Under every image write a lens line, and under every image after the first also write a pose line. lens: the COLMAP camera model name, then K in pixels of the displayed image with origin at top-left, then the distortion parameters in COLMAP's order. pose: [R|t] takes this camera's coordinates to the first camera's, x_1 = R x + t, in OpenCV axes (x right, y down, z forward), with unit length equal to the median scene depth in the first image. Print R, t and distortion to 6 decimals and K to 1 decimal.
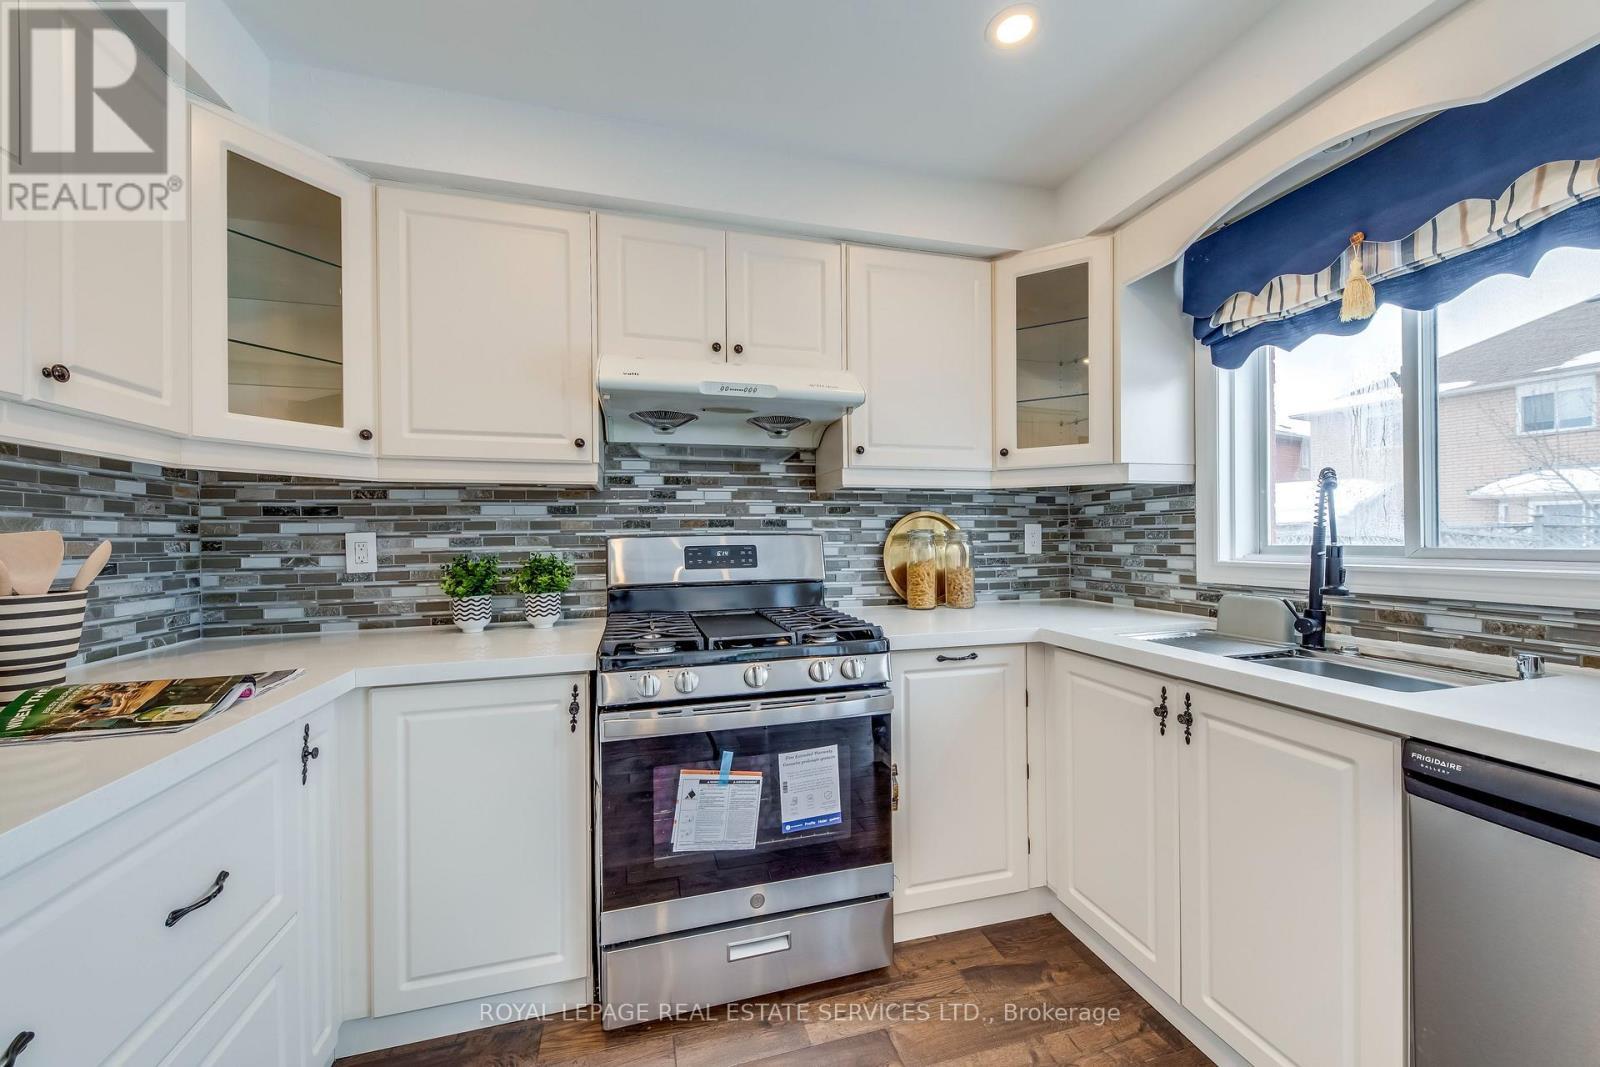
lens RADIAL K [[595.3, 0, 796.9], [0, 595.3, 534.4], [0, 0, 1]] dist [0.016232, -0.007449]
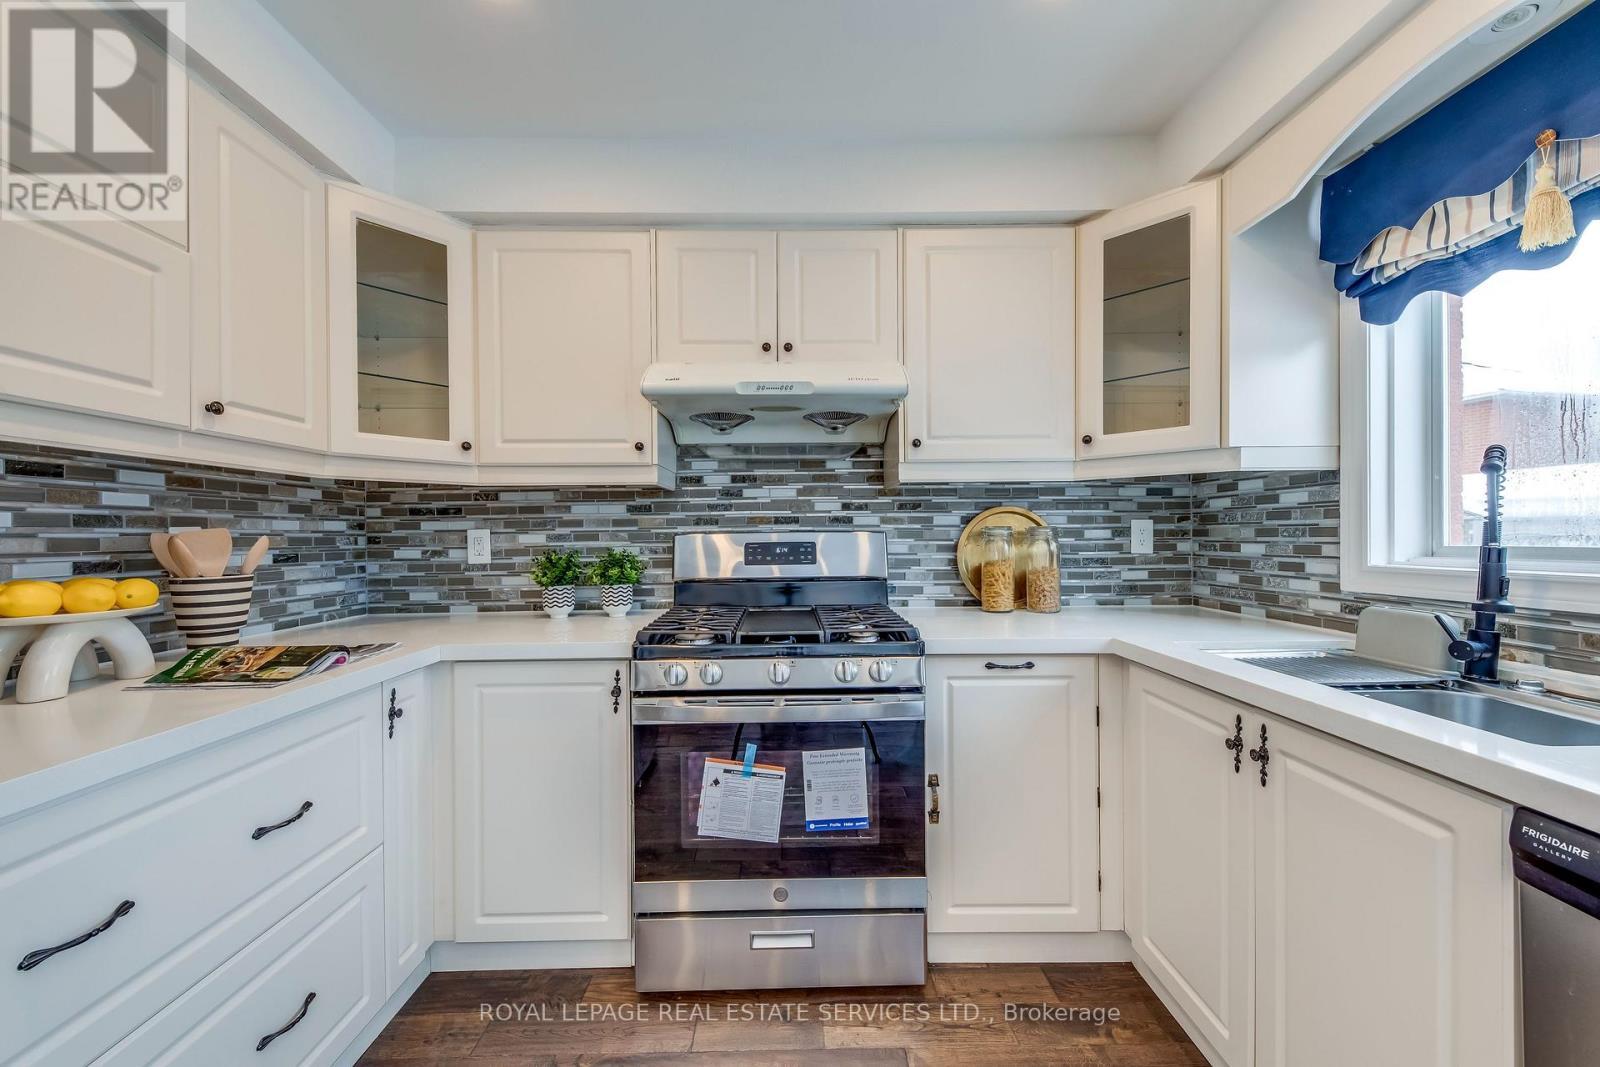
lens RADIAL K [[595.3, 0, 796.9], [0, 595.3, 534.4], [0, 0, 1]] dist [0.016232, -0.007449]
pose [[0.967243, 0.002424, -0.253840, 0.177252], [-0.000731, 0.999977, 0.006765, -0.001689], [0.253850, -0.006358, 0.967223, 0.028392]]
